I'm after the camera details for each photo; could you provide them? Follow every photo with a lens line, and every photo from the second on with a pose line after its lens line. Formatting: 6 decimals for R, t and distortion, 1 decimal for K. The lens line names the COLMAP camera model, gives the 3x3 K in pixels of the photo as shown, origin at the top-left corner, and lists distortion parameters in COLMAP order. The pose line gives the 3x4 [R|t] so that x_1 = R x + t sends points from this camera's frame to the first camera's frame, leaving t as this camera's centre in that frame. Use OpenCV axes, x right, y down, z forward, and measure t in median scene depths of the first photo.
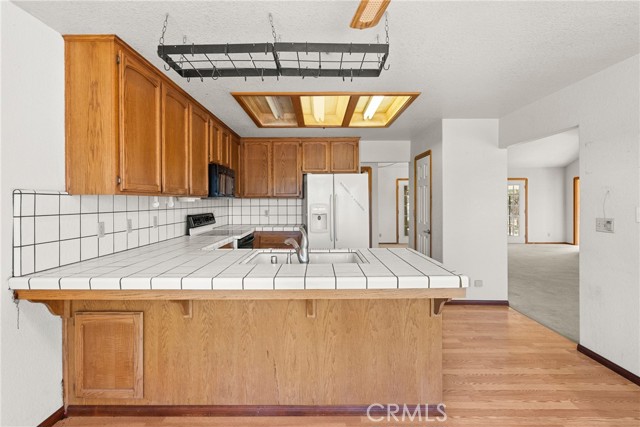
lens RADIAL K [[298.6, 0, 317.2], [0, 298.6, 203.7], [0, 0, 1]] dist [-0.000186, 0.000094]
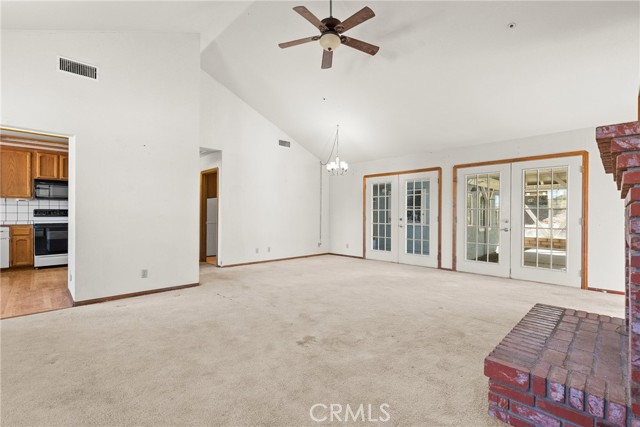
lens RADIAL K [[293.7, 0, 320.0], [0, 293.7, 215.1], [0, 0, 1]] dist [-0.002210, -0.000170]
pose [[0.697913, 0.005626, -0.716161, 1.686171], [-0.010322, 0.999944, -0.002204, 0.050846], [0.716108, 0.008931, 0.697932, 0.854358]]
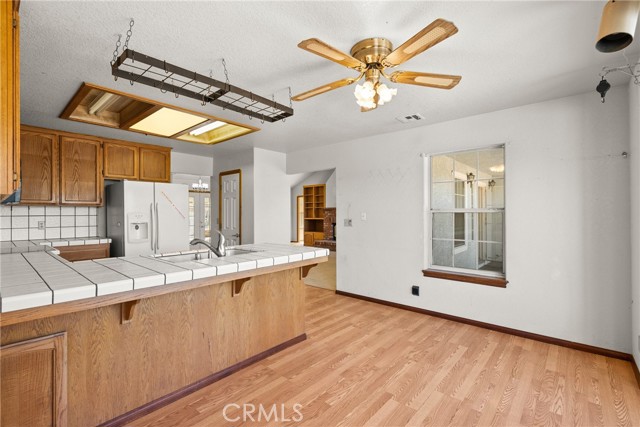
lens RADIAL K [[293.7, 0, 320.0], [0, 293.7, 215.1], [0, 0, 1]] dist [-0.002210, -0.000170]
pose [[0.653098, -0.004256, 0.757261, -0.343542], [0.007197, 0.999974, -0.000587, 0.014062], [-0.757239, 0.005834, 0.653112, -0.053375]]
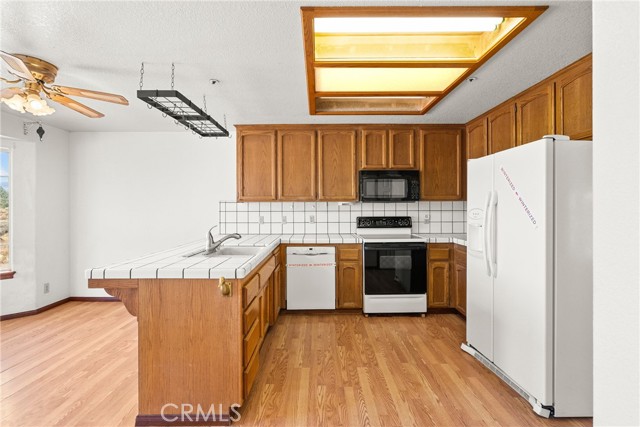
lens RADIAL K [[296.3, 0, 318.7], [0, 296.3, 206.8], [0, 0, 1]] dist [-0.000245, 0.000312]
pose [[0.006515, 0.001676, -0.999977, 0.626932], [-0.004010, 0.999991, 0.001650, -0.002096], [0.999971, 0.003999, 0.006522, 0.717922]]
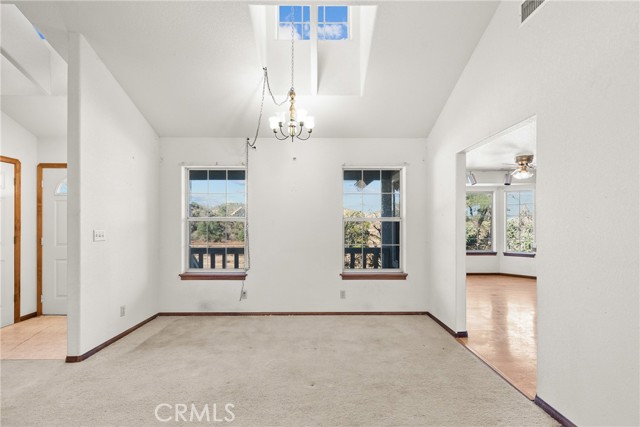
lens RADIAL K [[293.4, 0, 319.5], [0, 293.4, 222.9], [0, 0, 1]] dist [-0.001147, -0.000142]
pose [[-0.999858, 0.000728, -0.016820, 0.972371], [0.000626, 0.999982, 0.006020, 0.010726], [0.016824, 0.006009, -0.999840, 1.429186]]
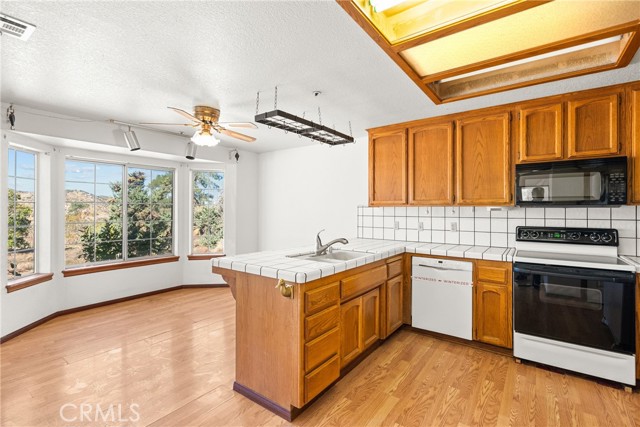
lens RADIAL K [[296.4, 0, 320.5], [0, 296.4, 209.2], [0, 0, 1]] dist [0.002484, 0.001024]
pose [[-0.589892, -0.001873, -0.807480, 0.531712], [-0.008372, 0.999958, 0.003797, -0.008562], [0.807439, 0.009001, -0.589882, 0.894460]]
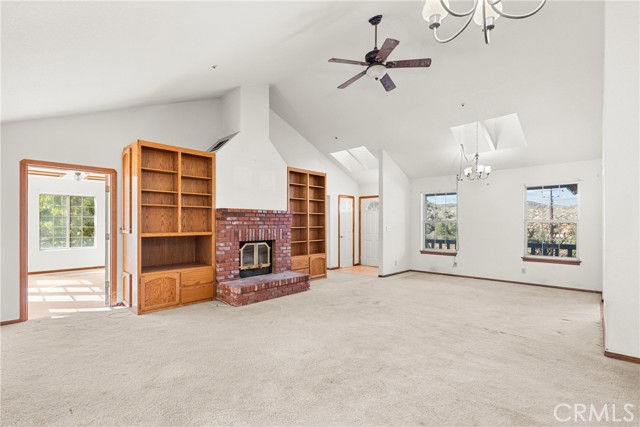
lens RADIAL K [[300.7, 0, 318.0], [0, 300.7, 223.1], [0, 0, 1]] dist [-0.003261, 0.000336]
pose [[-0.730243, 0.001618, 0.683185, 0.605938], [0.004660, 0.999986, 0.002612, 0.005787], [-0.683171, 0.005091, -0.730241, 2.249645]]
